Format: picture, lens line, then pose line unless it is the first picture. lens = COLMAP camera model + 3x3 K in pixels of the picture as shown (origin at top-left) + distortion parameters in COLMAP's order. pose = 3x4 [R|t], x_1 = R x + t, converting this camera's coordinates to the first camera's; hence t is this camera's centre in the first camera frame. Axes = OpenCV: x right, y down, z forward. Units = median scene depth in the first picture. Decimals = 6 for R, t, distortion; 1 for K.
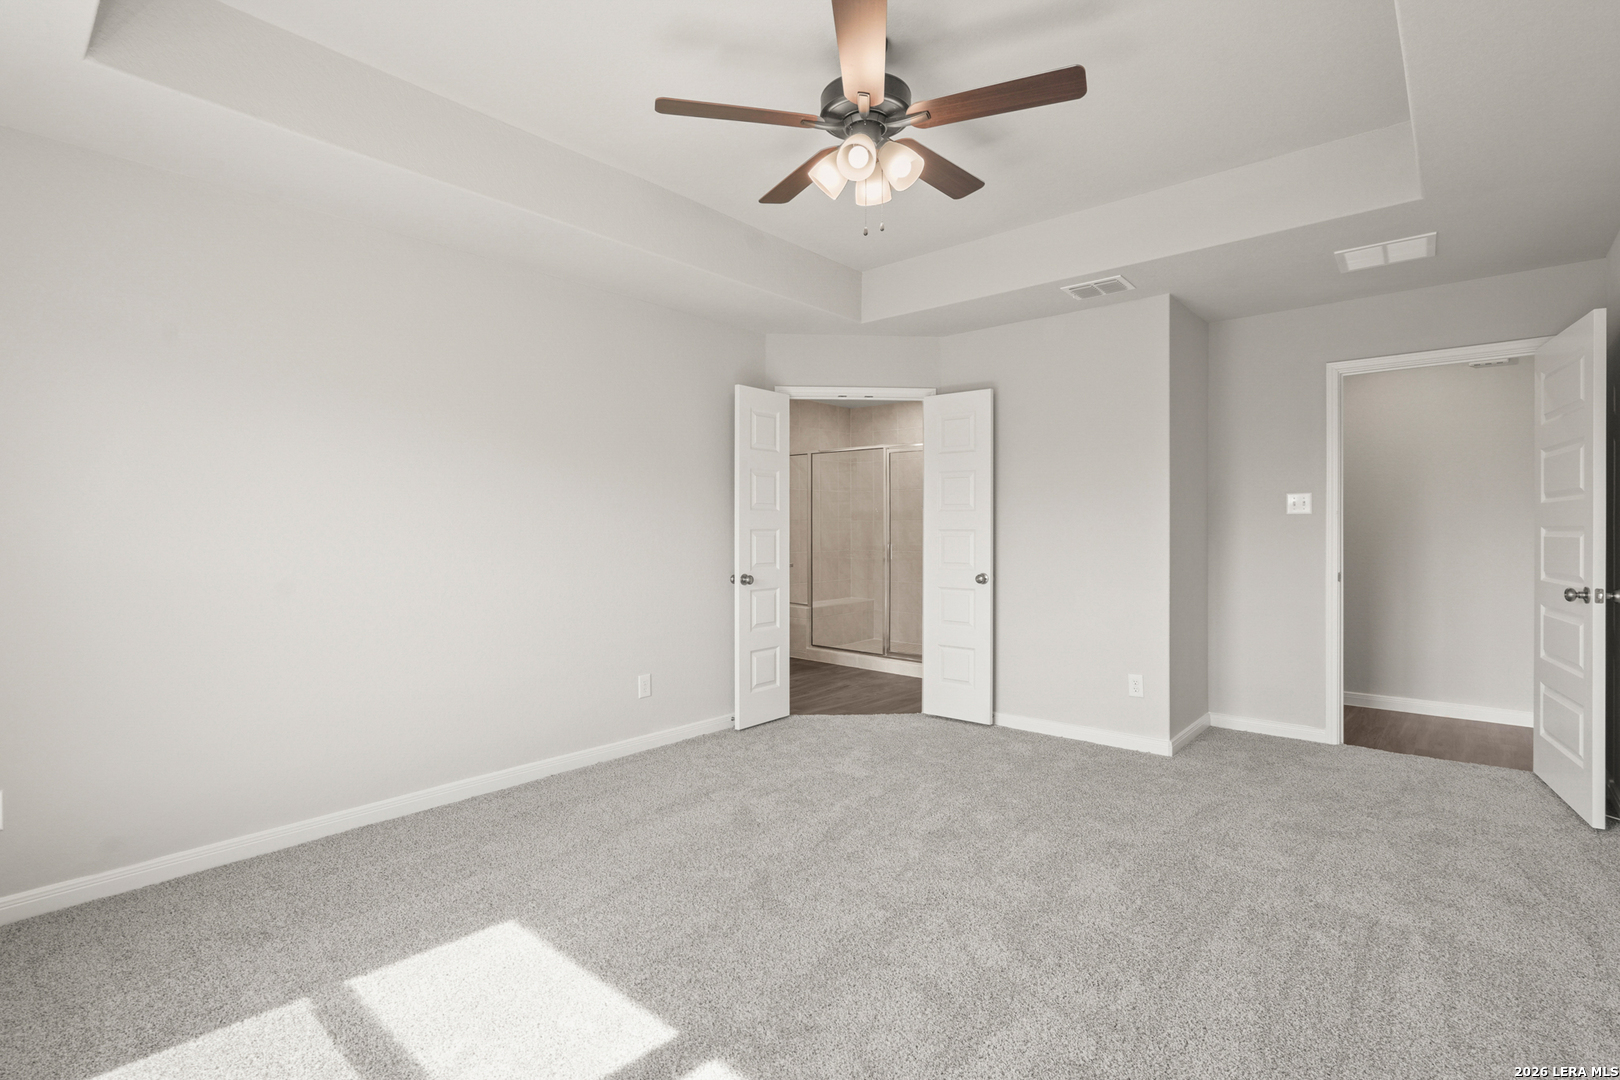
lens RADIAL K [[751.1, 0, 808.9], [0, 751.1, 542.2], [0, 0, 1]] dist [-0.002841, 0.000517]
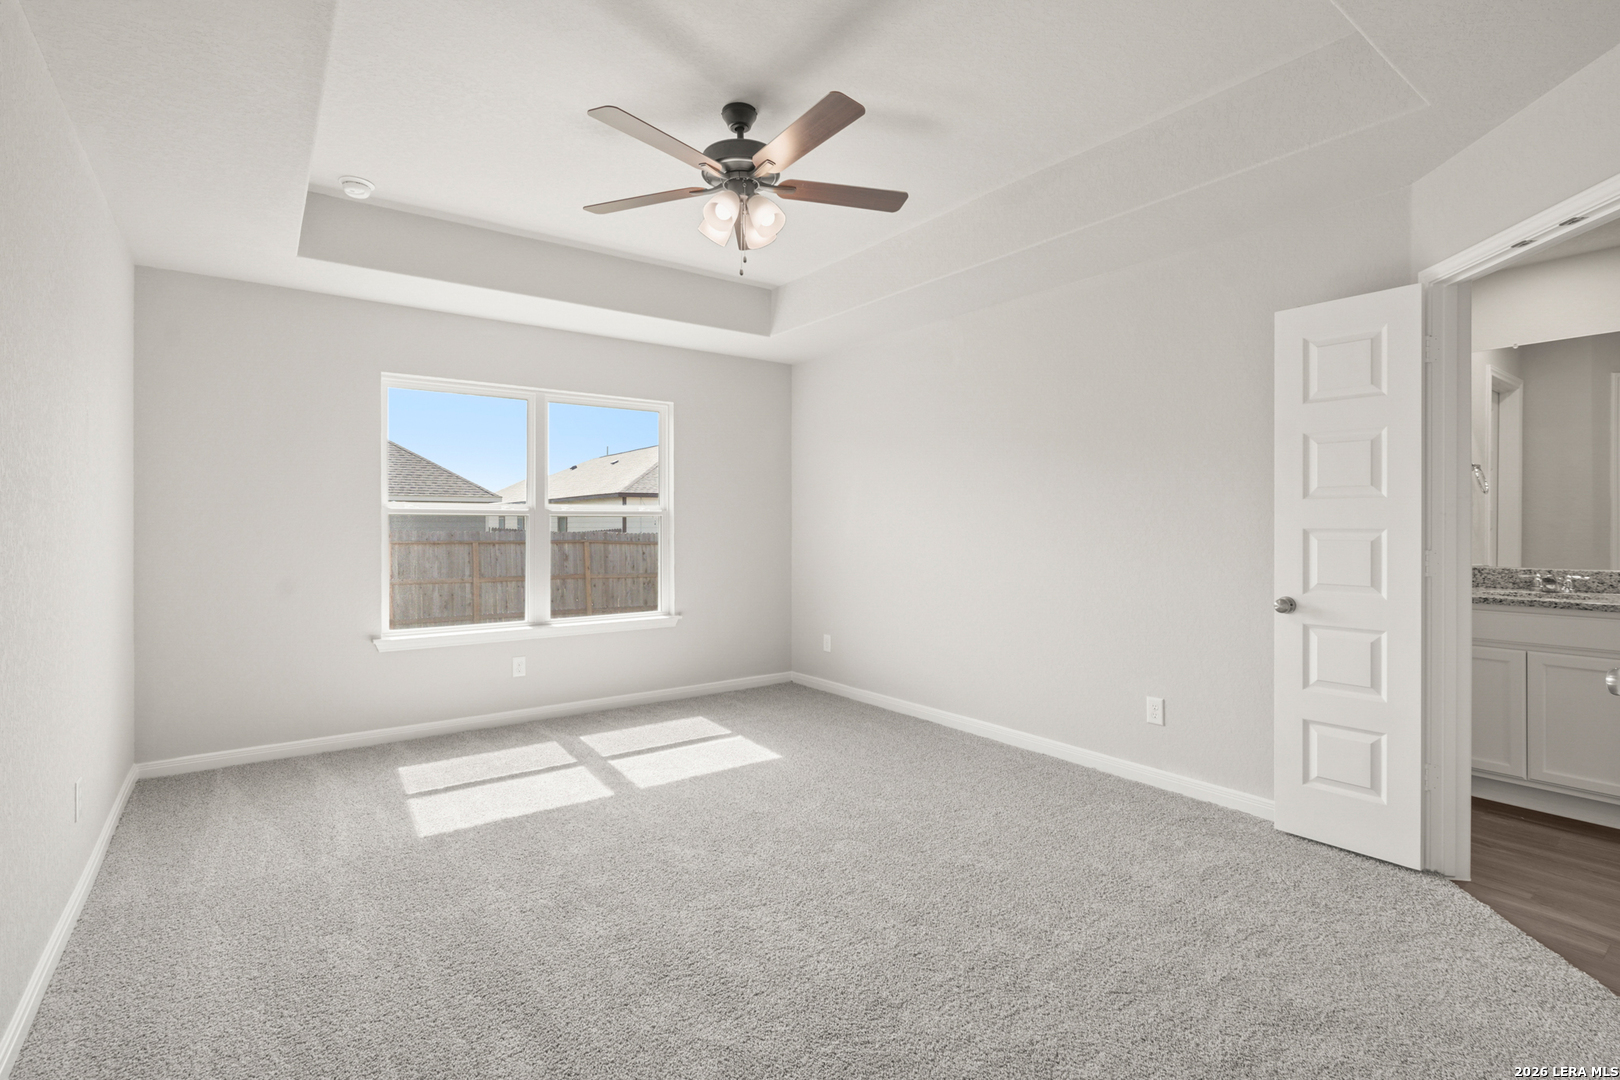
lens RADIAL K [[751.1, 0, 810.1], [0, 751.1, 540.3], [0, 0, 1]] dist [-0.002841, 0.000517]
pose [[-0.198831, 0.030339, -0.979564, 0.896134], [-0.019999, 0.999187, 0.035006, -0.030230], [0.979830, 0.026551, -0.198062, 1.012259]]
